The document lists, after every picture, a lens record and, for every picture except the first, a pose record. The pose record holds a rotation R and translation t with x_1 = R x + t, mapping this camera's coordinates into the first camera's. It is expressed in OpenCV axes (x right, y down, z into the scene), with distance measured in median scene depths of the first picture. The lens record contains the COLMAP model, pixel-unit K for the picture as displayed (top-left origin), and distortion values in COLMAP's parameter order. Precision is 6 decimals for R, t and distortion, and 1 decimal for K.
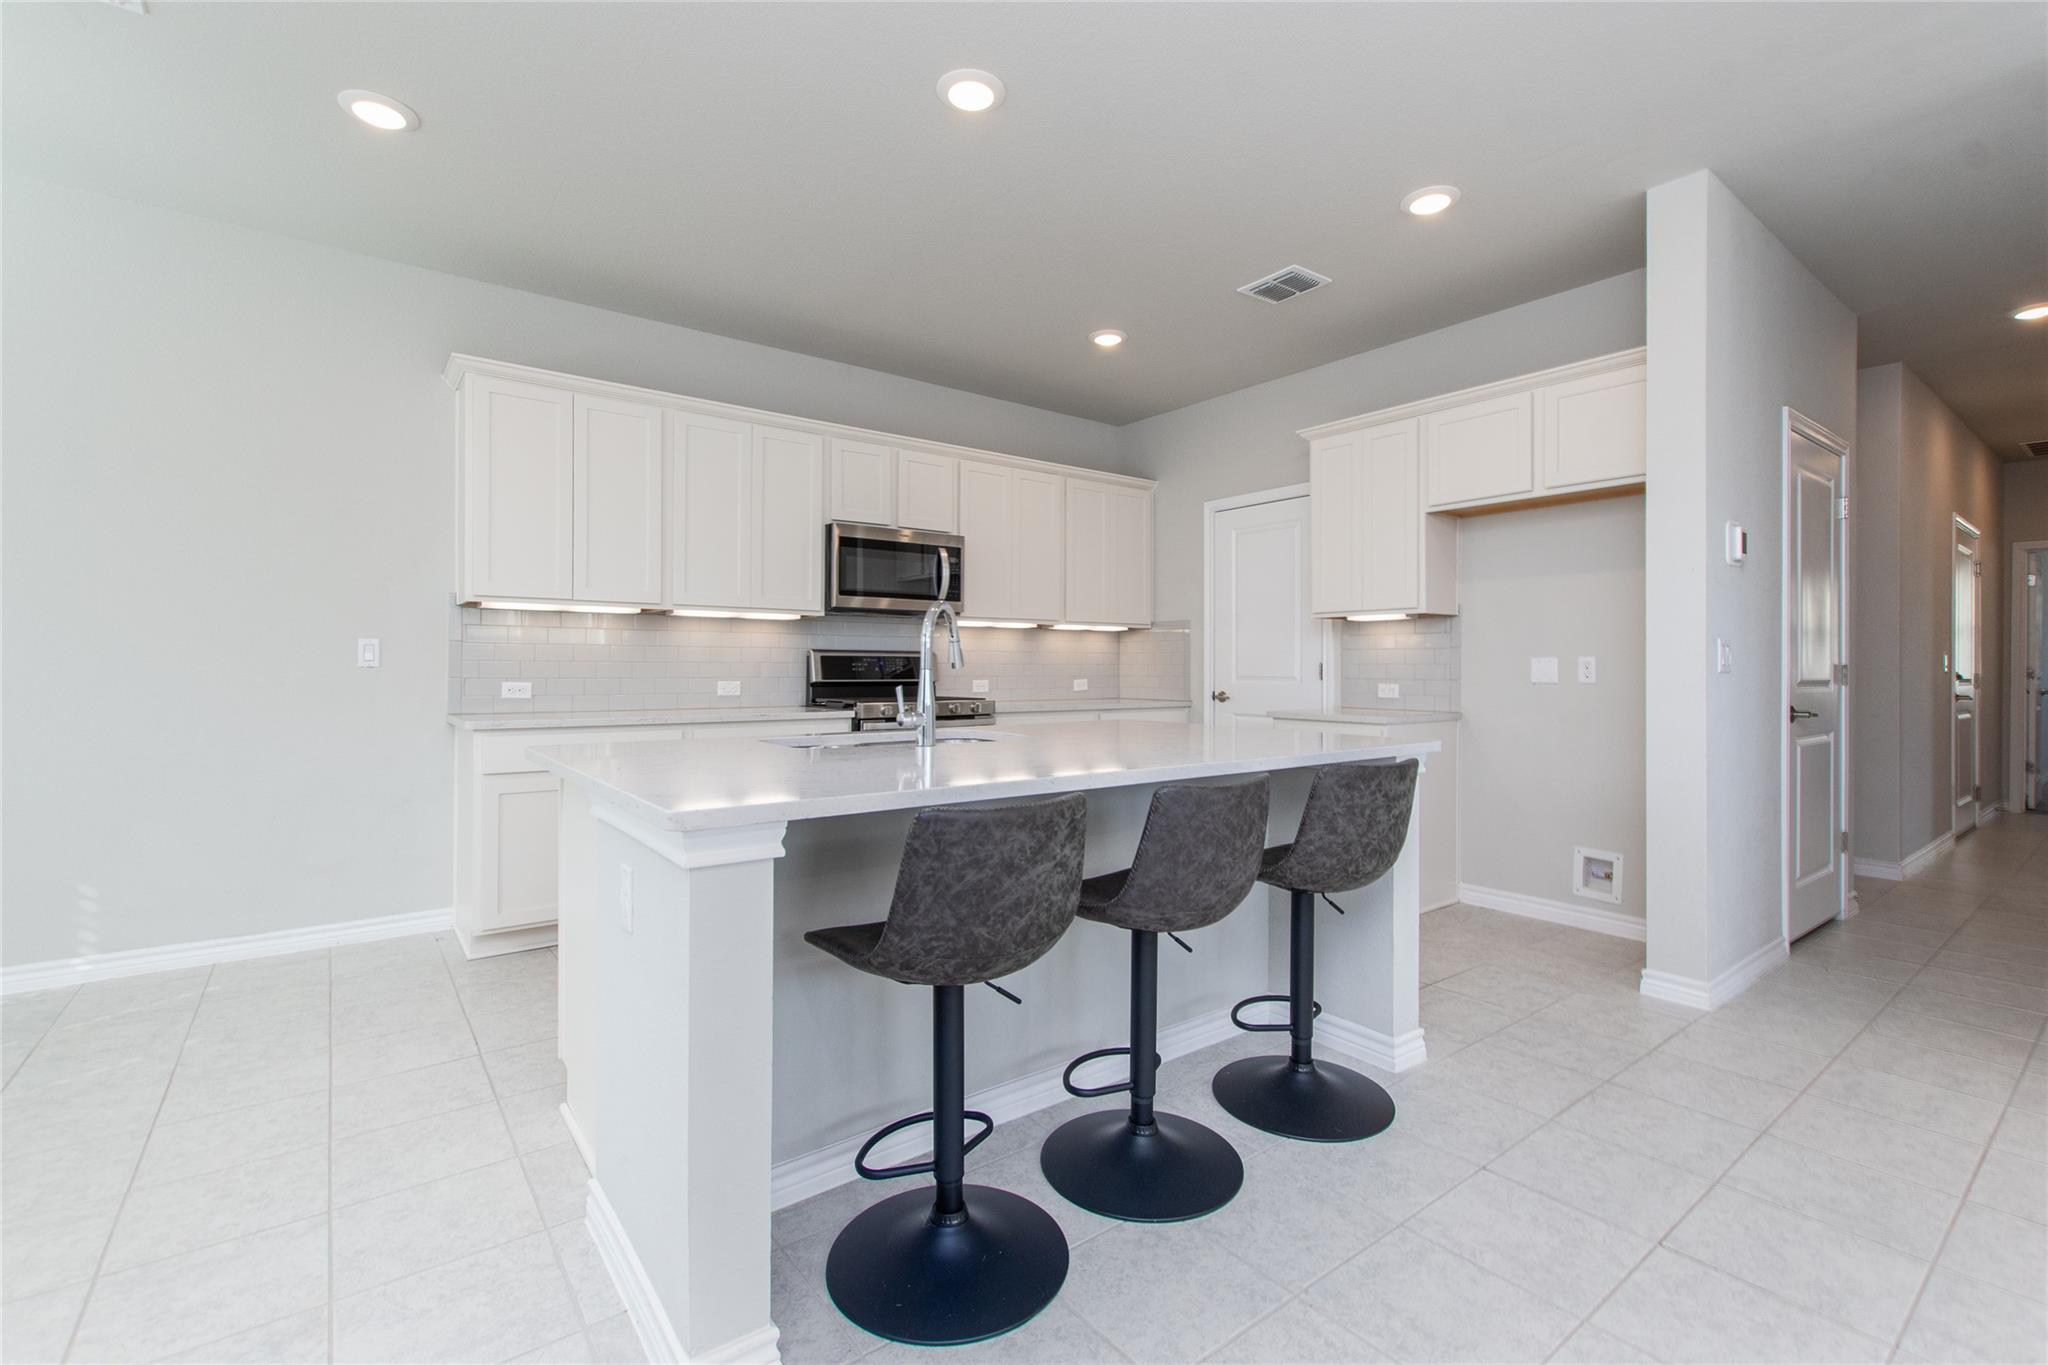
lens RADIAL K [[892.0, 0, 1037.2], [0, 892.0, 671.9], [0, 0, 1]] dist [-0.002249, -0.000062]
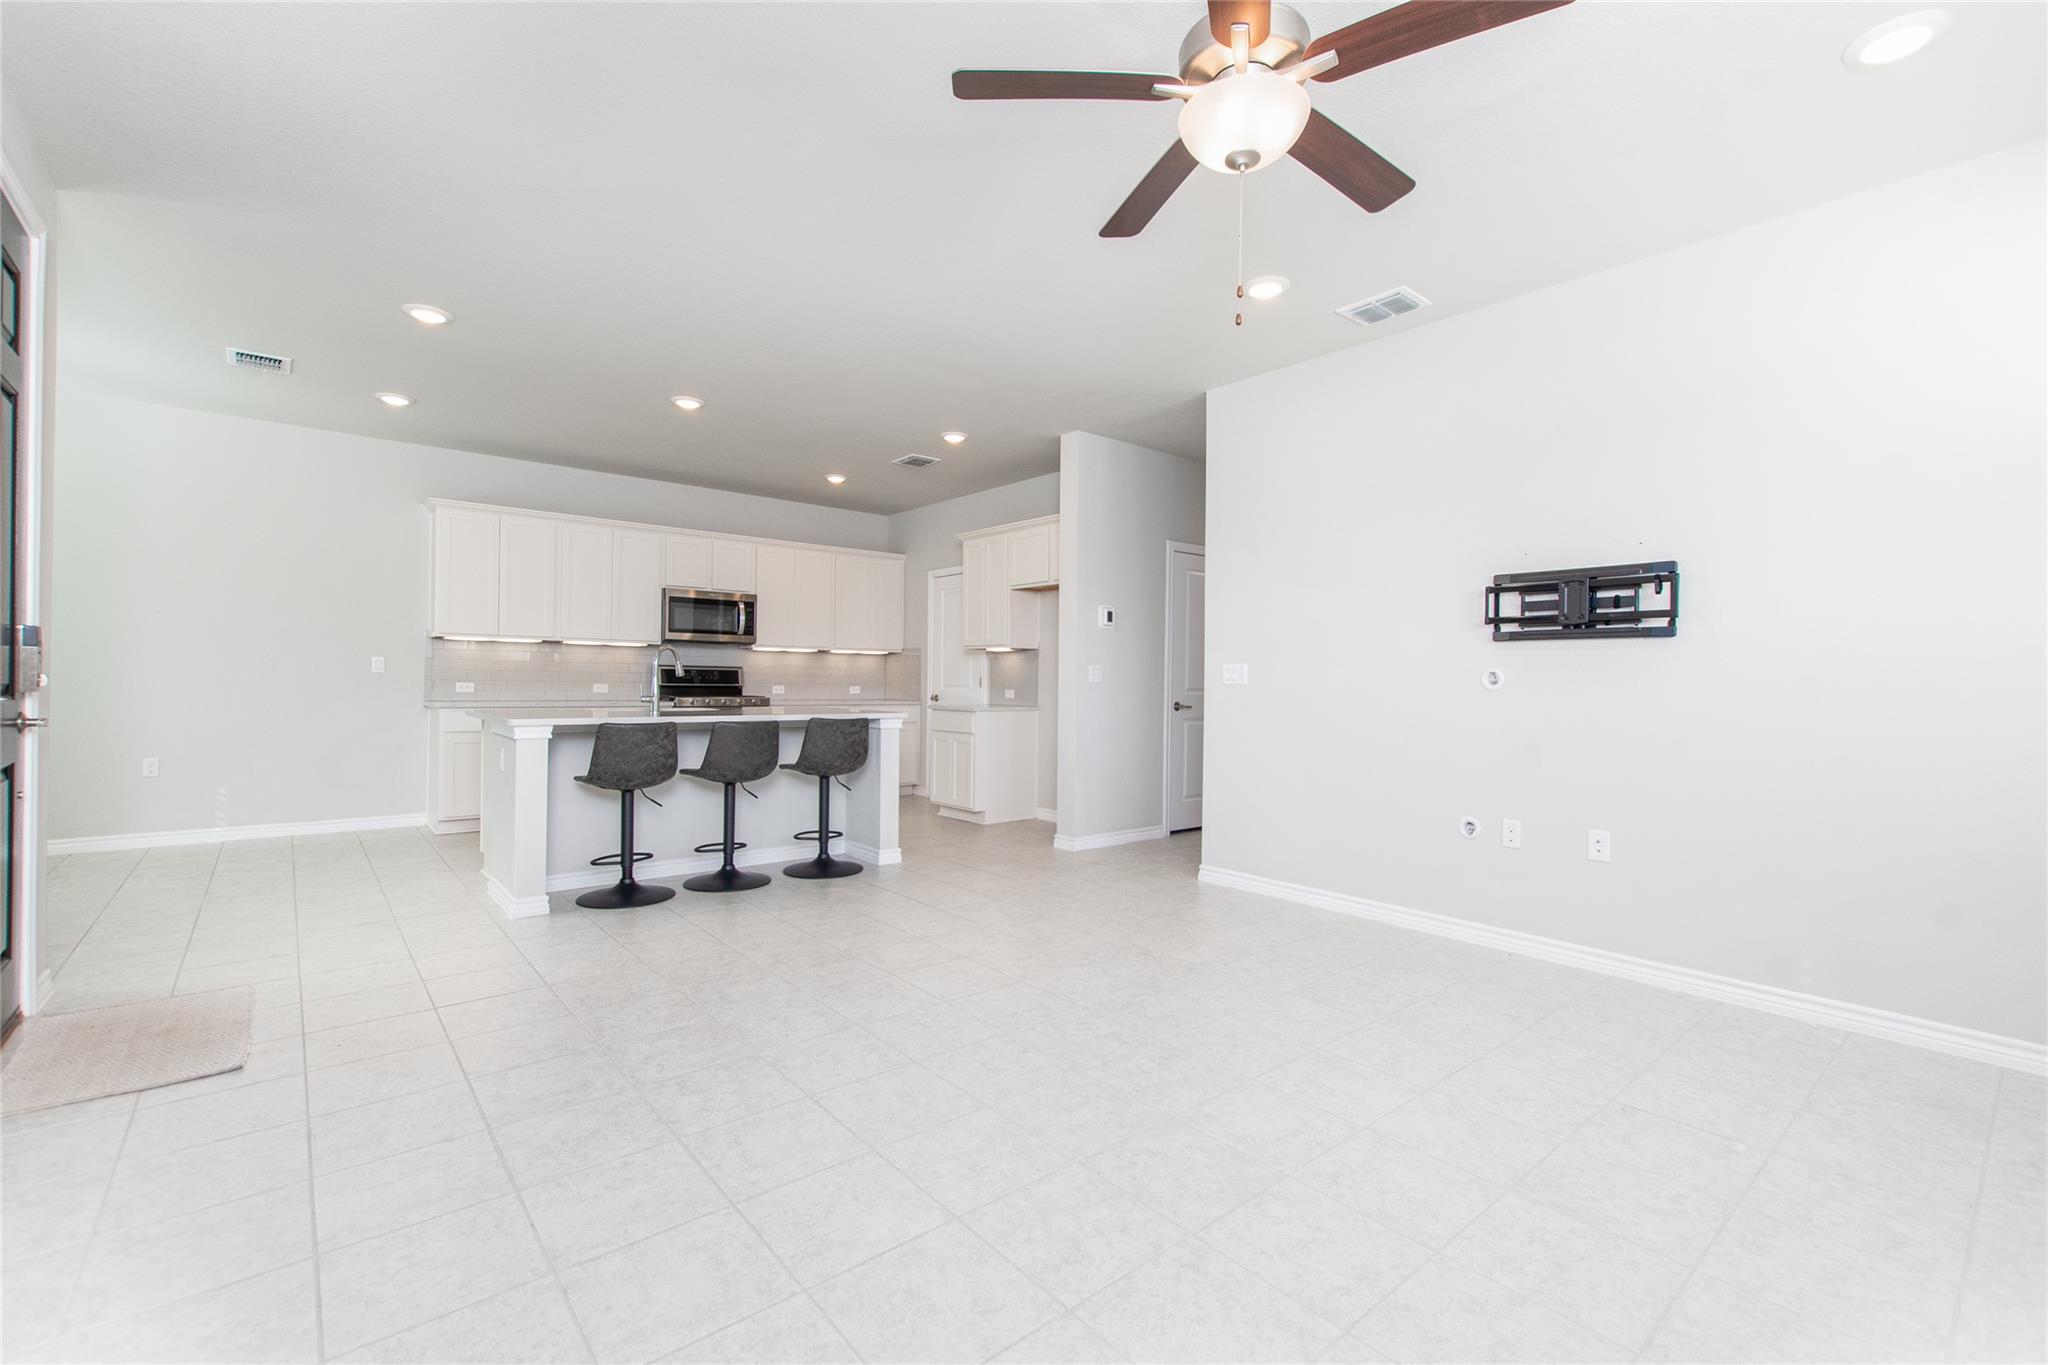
lens RADIAL K [[870.2, 0, 1024.0], [0, 870.2, 682.5], [0, 0, 1]] dist [0.009597, 0.000194]
pose [[0.999477, 0.010326, 0.030630, 0.410189], [-0.010215, 0.999941, -0.003786, 0.006818], [-0.030667, 0.003471, 0.999524, -0.665689]]
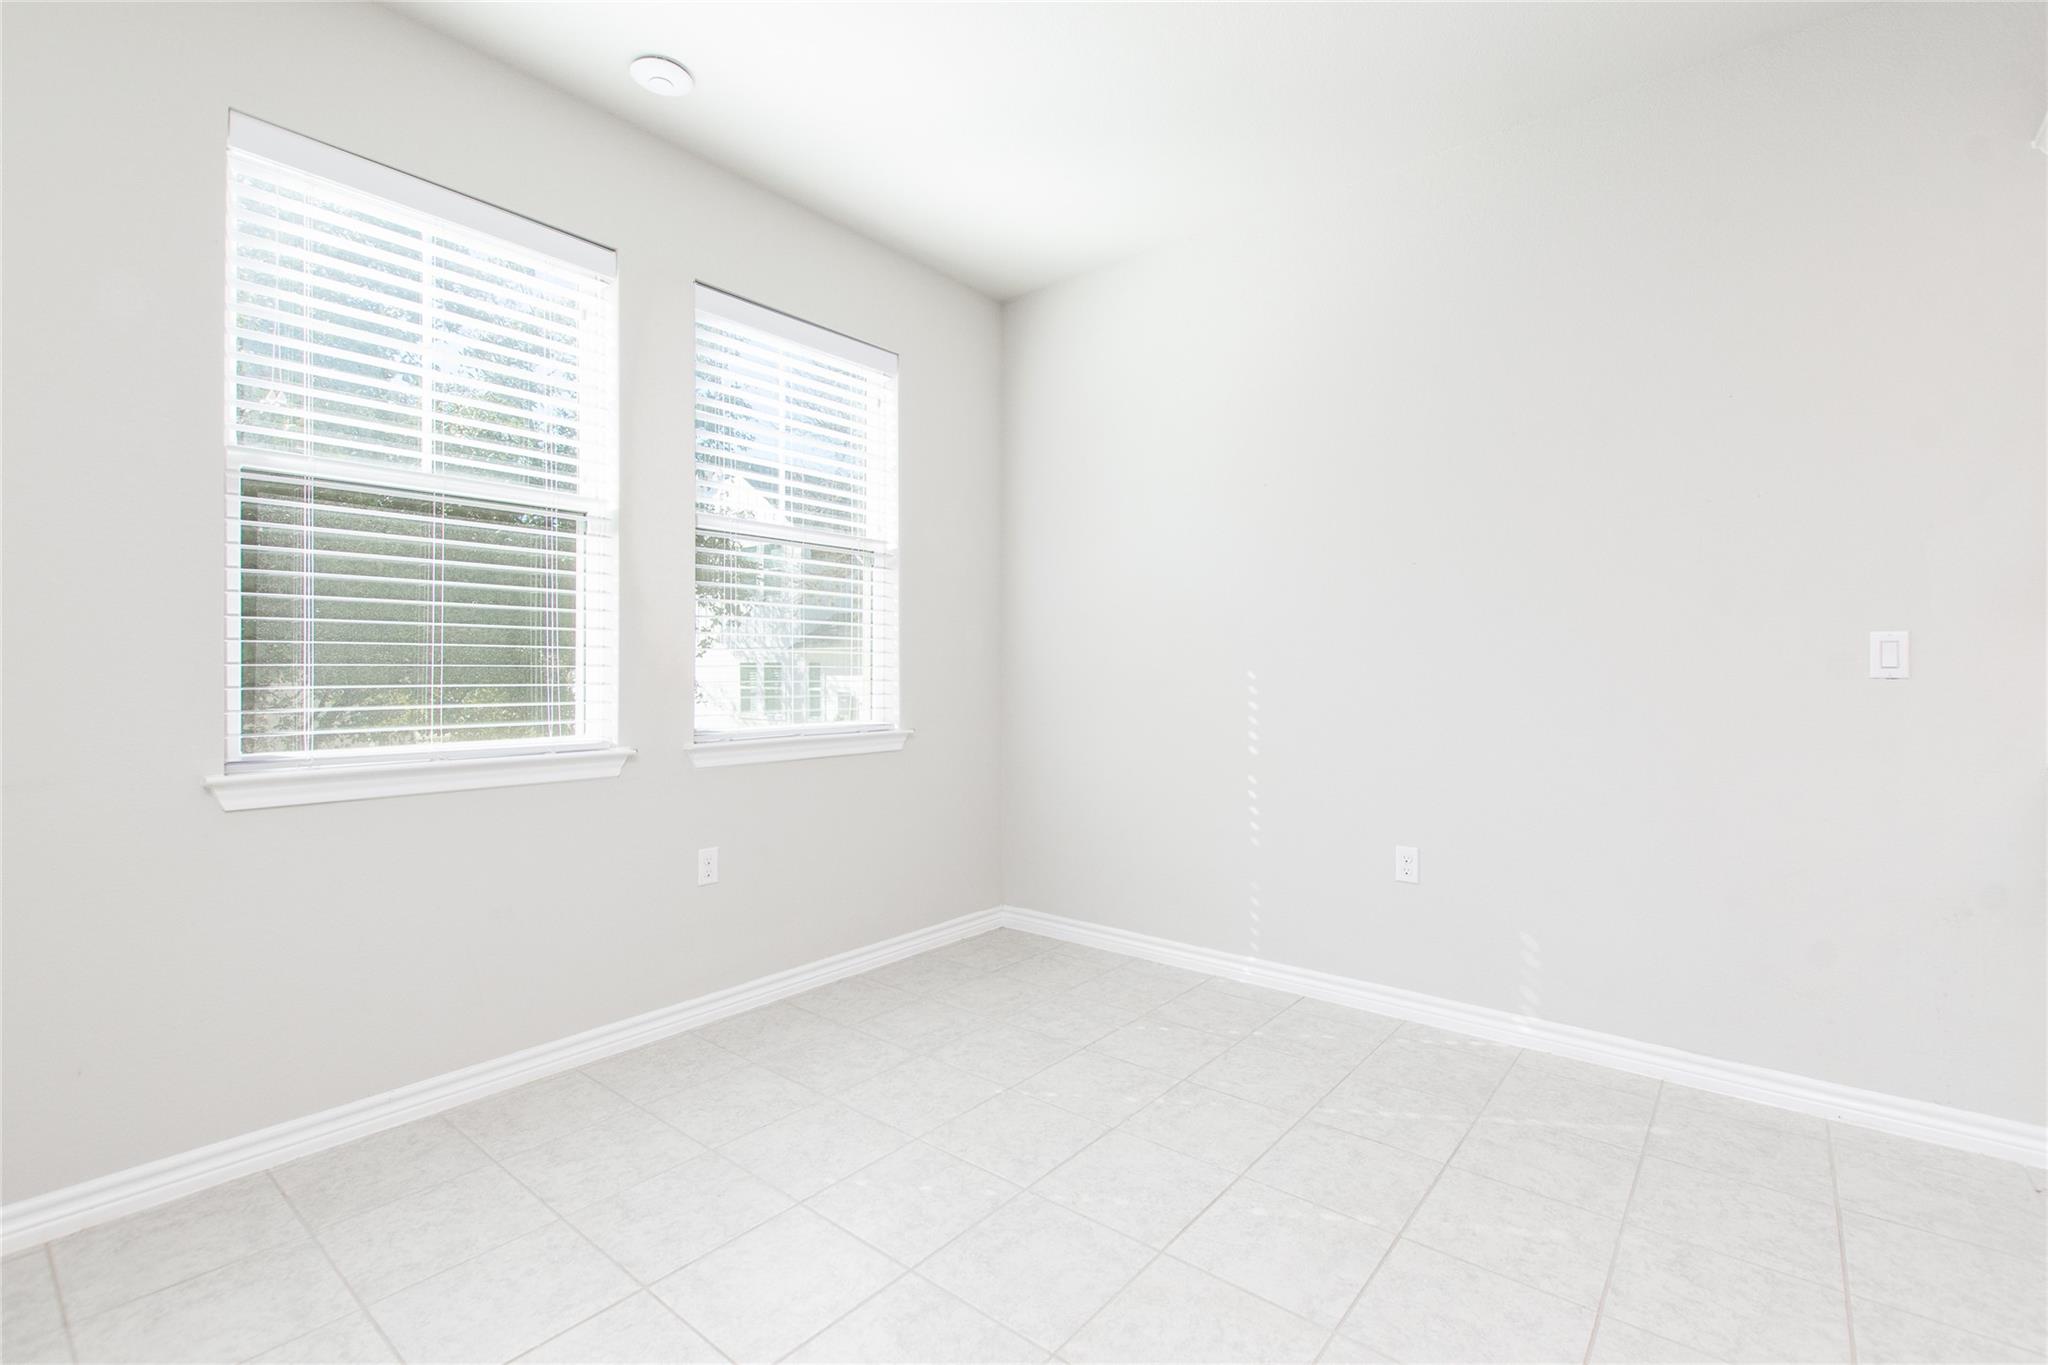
lens RADIAL K [[892.0, 0, 1037.2], [0, 892.0, 671.9], [0, 0, 1]] dist [-0.002249, -0.000062]
pose [[0.206990, 0.005539, -0.978327, -0.261442], [-0.011001, 0.999934, 0.003334, -0.004146], [0.978281, 0.010073, 0.207038, 0.282098]]
